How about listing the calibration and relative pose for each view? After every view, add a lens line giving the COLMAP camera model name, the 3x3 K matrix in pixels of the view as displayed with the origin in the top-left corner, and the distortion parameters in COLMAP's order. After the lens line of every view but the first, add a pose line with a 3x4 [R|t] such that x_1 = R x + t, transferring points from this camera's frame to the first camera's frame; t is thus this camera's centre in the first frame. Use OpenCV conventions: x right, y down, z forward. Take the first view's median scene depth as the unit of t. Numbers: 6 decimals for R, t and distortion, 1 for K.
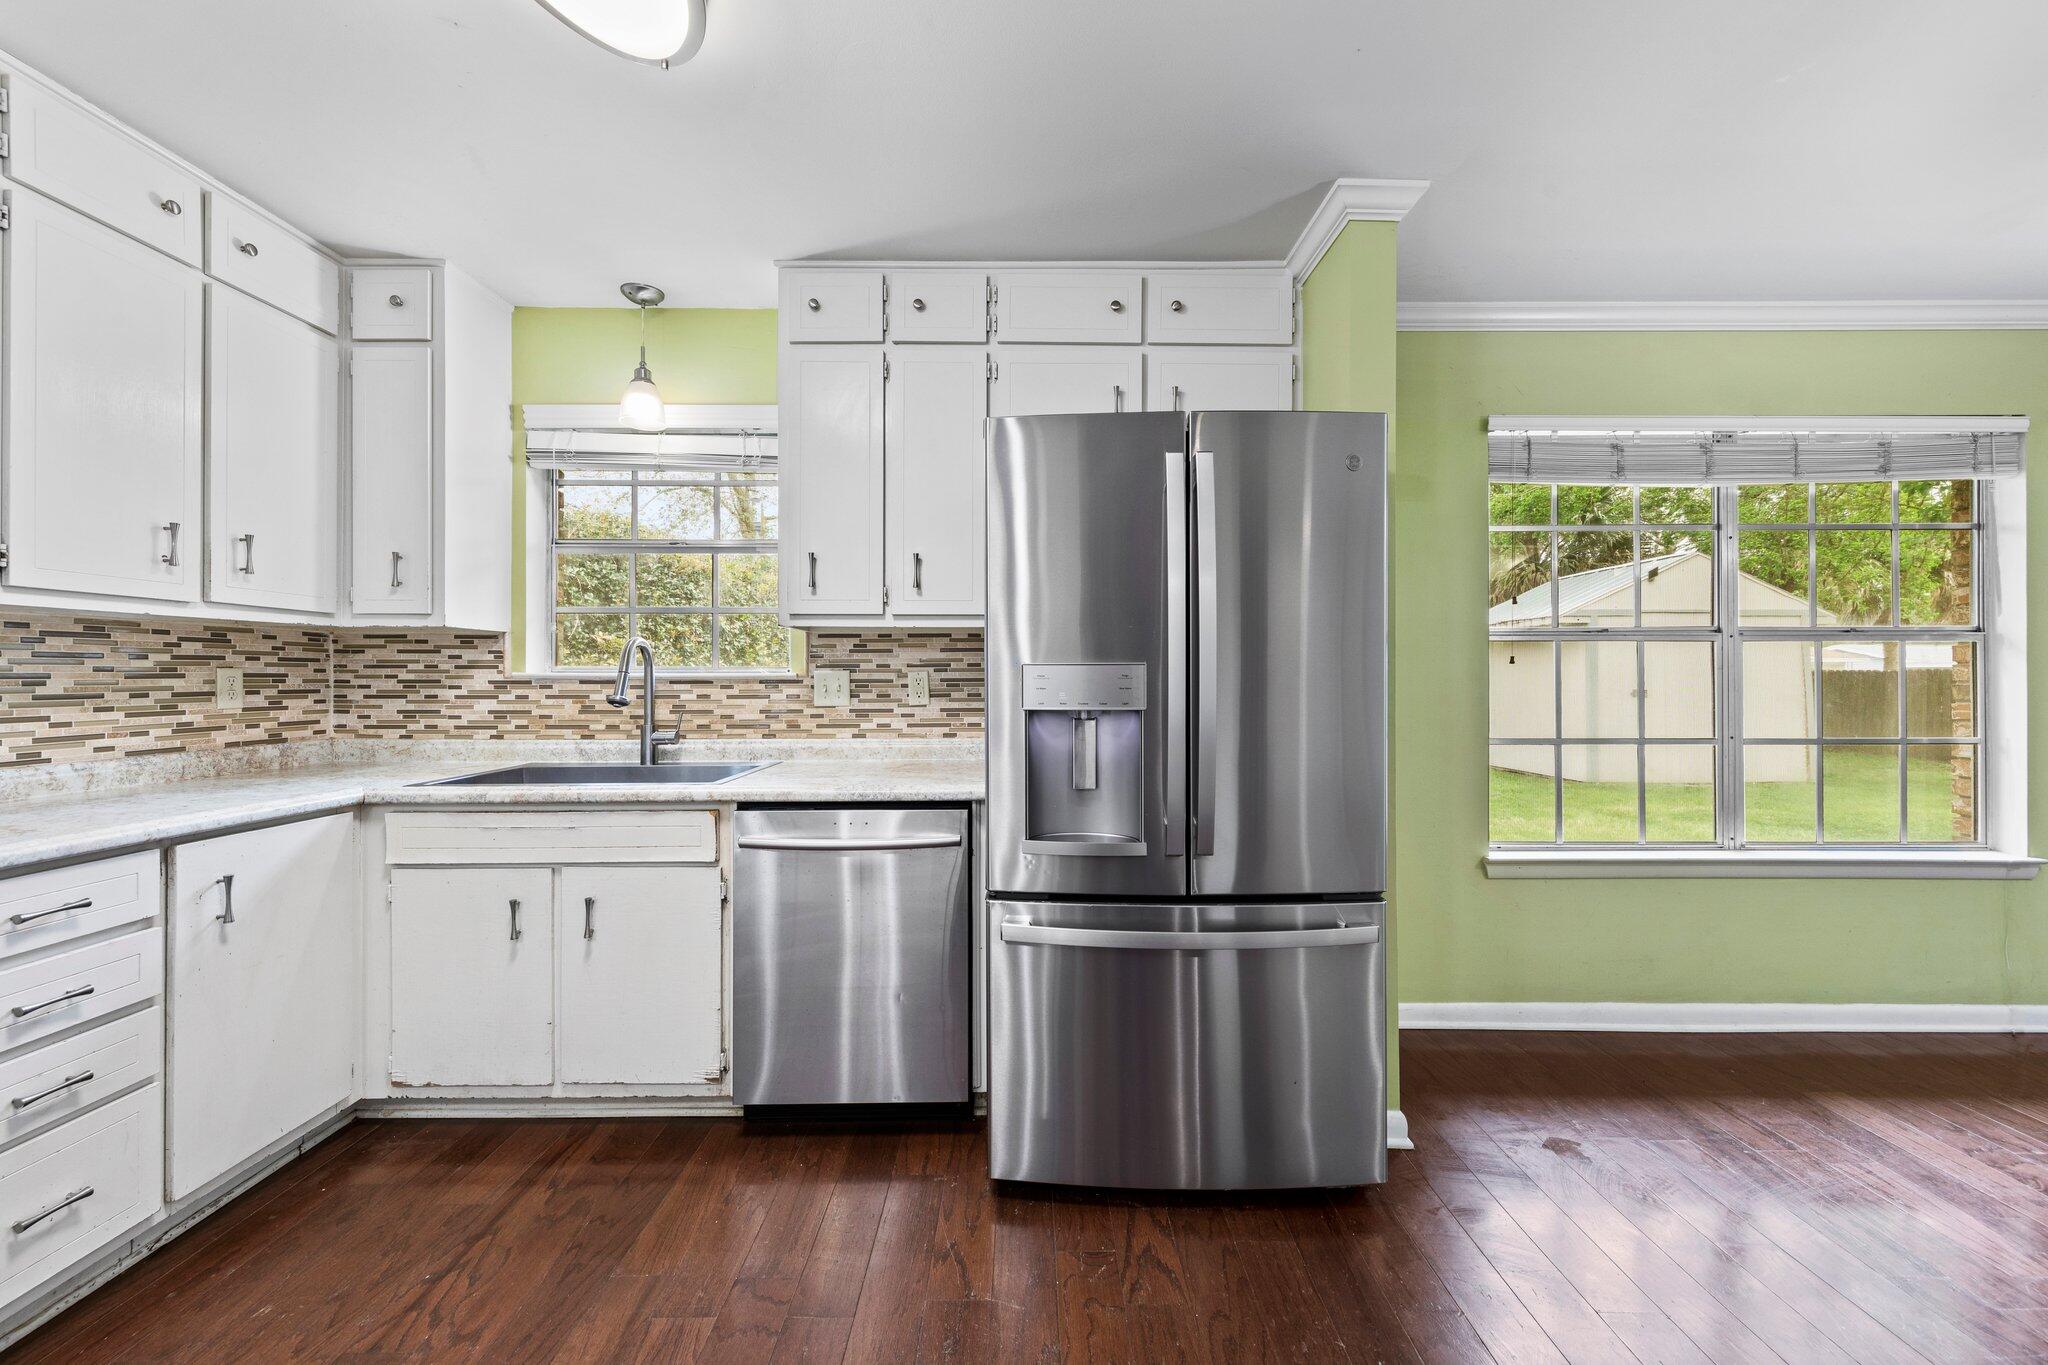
lens RADIAL K [[795.0, 0, 1025.1], [0, 795.0, 676.3], [0, 0, 1]] dist [0.006471, -0.000571]
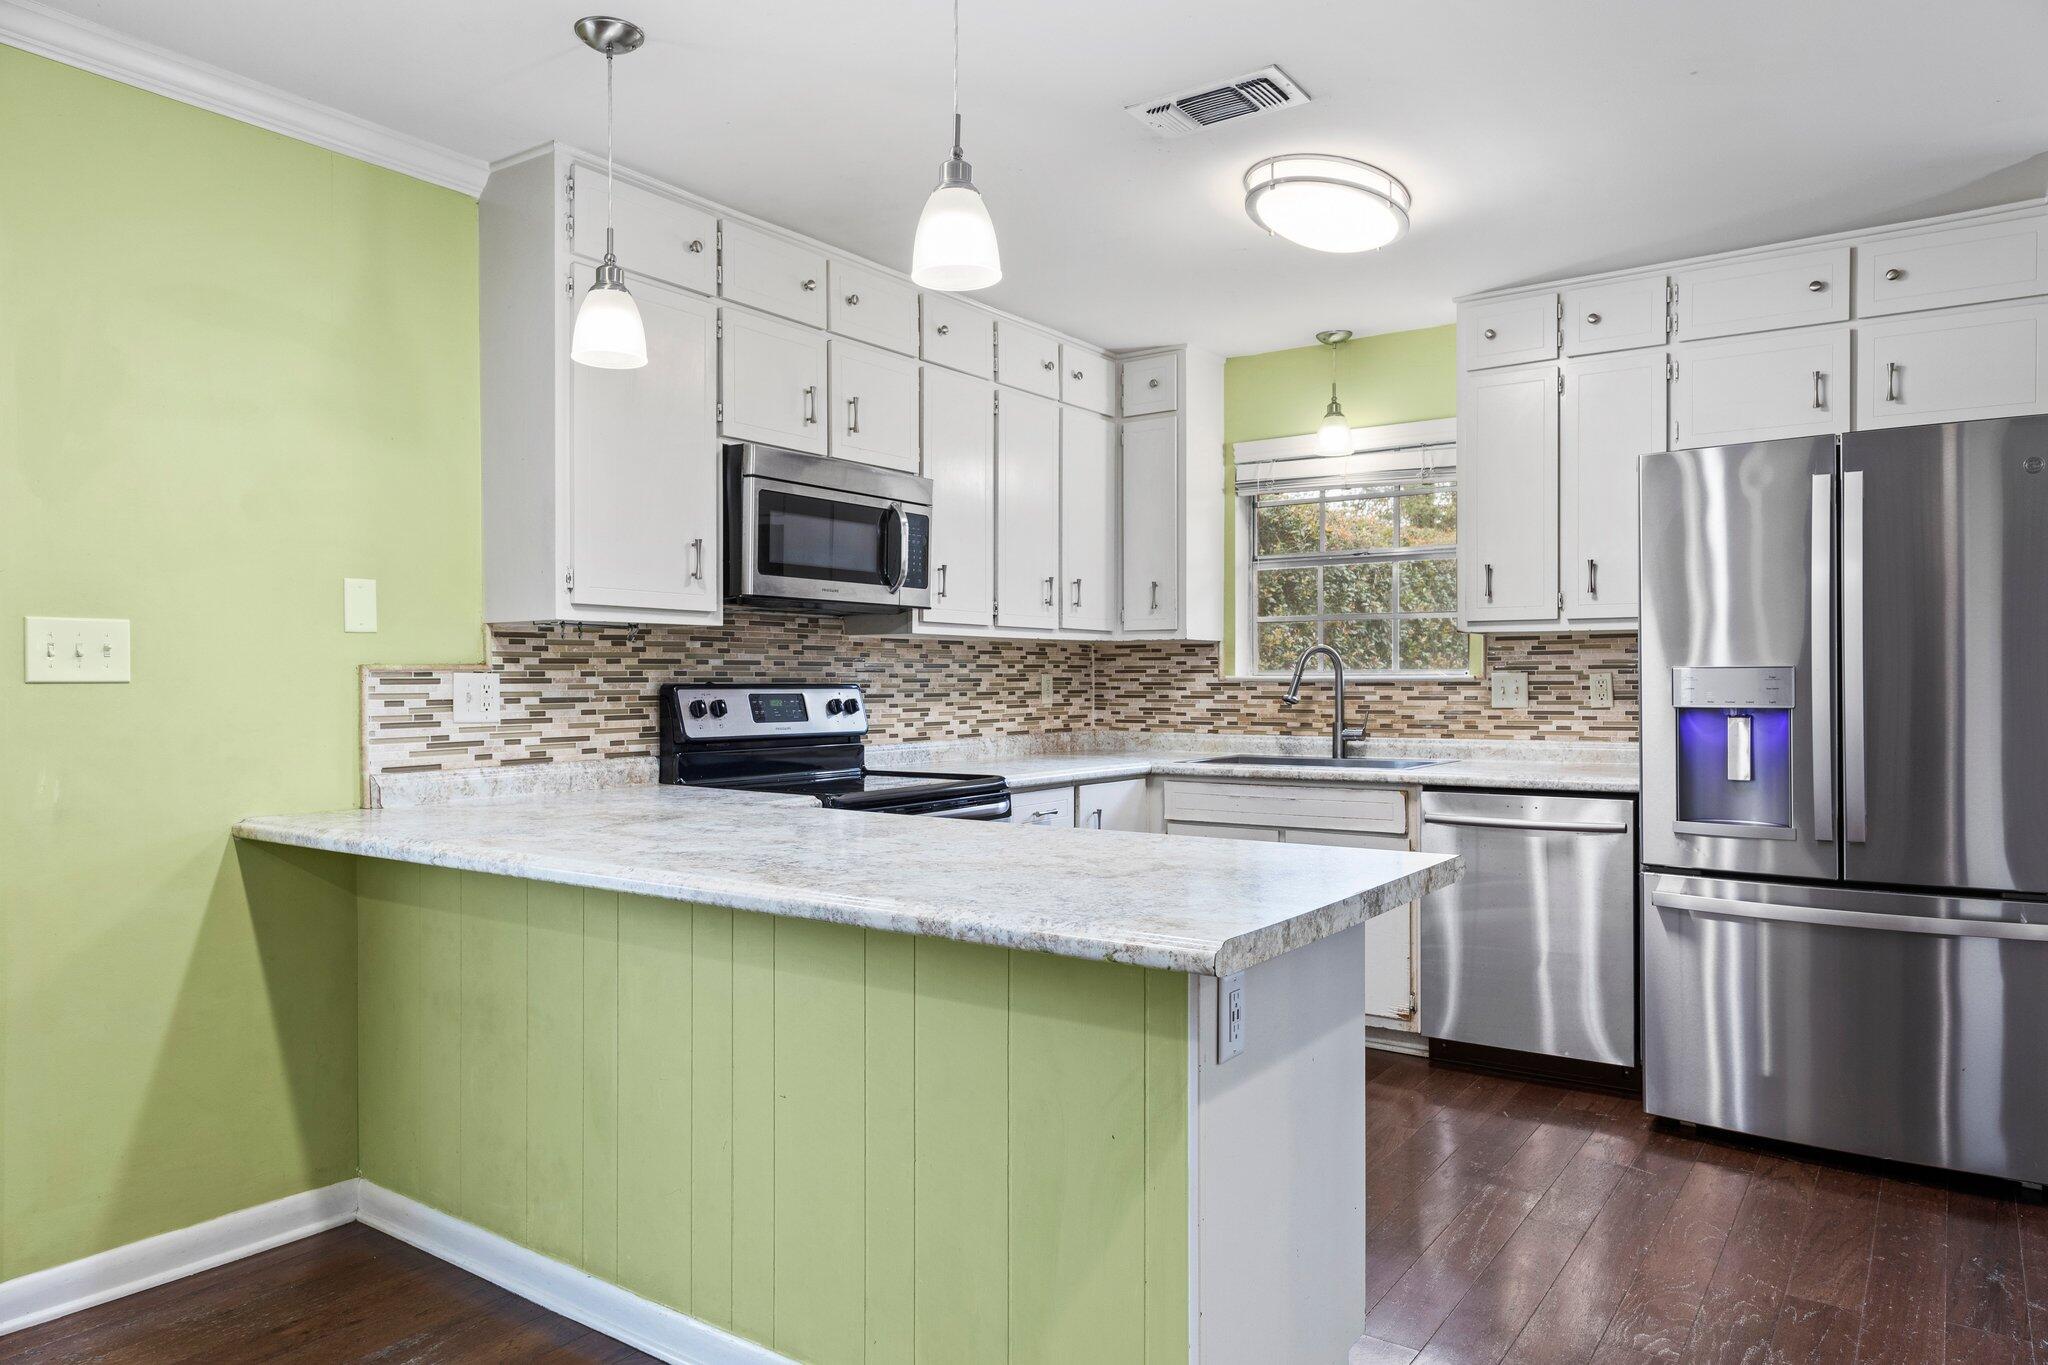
lens RADIAL K [[1315.1, 0, 1024.0], [0, 1315.1, 682.5], [0, 0, 1]] dist [0.002704, 0.000882]
pose [[0.818413, -0.001296, -0.574630, 0.214710], [0.003196, 0.999992, 0.002297, -0.000595], [0.574622, -0.003717, 0.818410, -0.730483]]
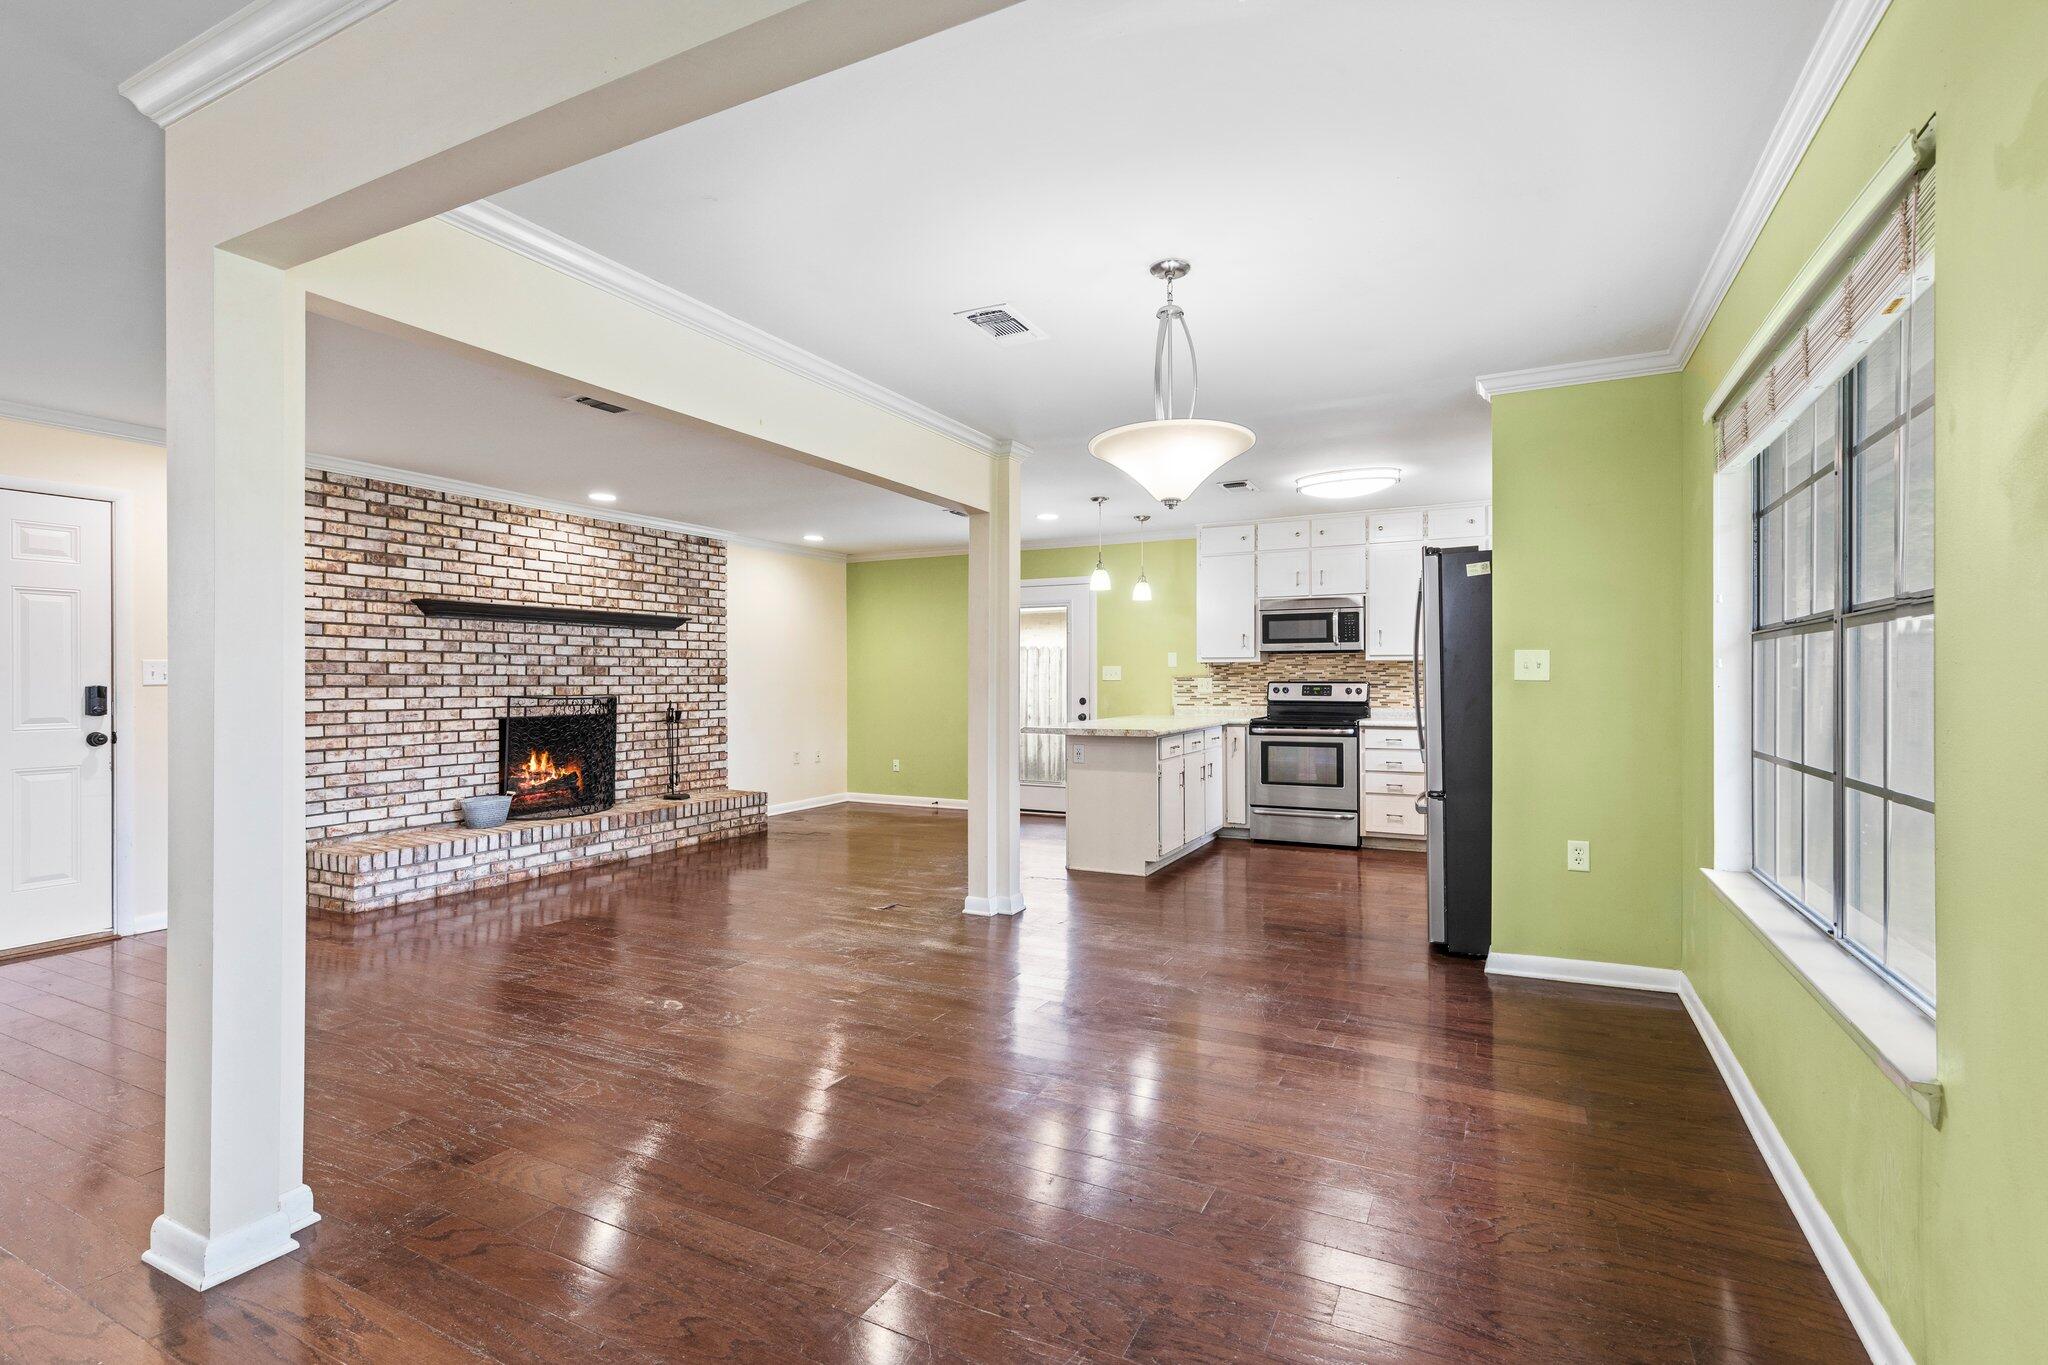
lens RADIAL K [[957.3, 0, 1024.0], [0, 957.3, 682.5], [0, 0, 1]] dist [0.003469, 0.000213]
pose [[-0.452801, 0.002714, -0.891607, 2.004081], [0.003005, 0.999994, 0.001518, -0.000111], [0.891607, -0.001992, -0.452807, 0.794703]]
